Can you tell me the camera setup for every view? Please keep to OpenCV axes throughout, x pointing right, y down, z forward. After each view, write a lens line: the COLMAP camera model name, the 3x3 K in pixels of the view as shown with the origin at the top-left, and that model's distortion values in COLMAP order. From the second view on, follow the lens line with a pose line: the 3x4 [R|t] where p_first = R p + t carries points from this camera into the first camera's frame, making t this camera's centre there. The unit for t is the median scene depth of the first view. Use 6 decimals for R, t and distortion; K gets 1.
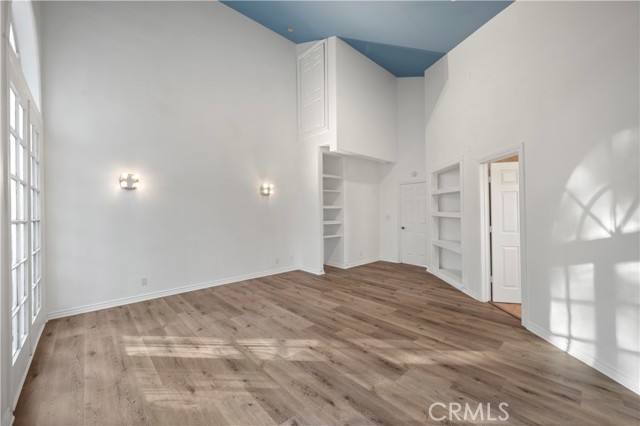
lens RADIAL K [[252.3, 0, 320.6], [0, 252.3, 211.7], [0, 0, 1]] dist [0.001578, 0.000202]
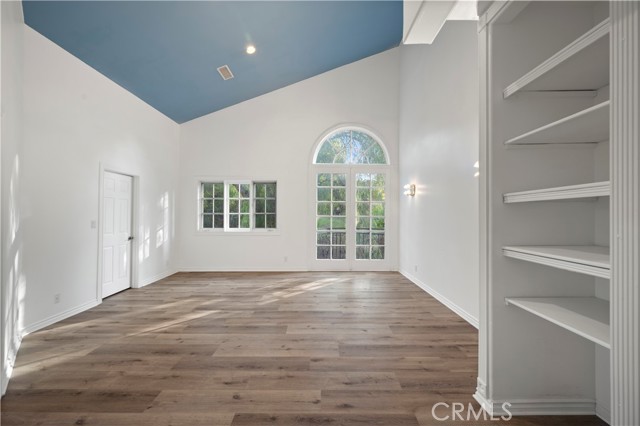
lens RADIAL K [[252.3, 0, 319.3], [0, 252.3, 212.6], [0, 0, 1]] dist [0.001578, 0.000202]
pose [[-0.678213, 0.007774, -0.734824, 0.668333], [0.008500, 0.999960, 0.002734, -0.006520], [0.734816, -0.004392, -0.678252, 1.849707]]
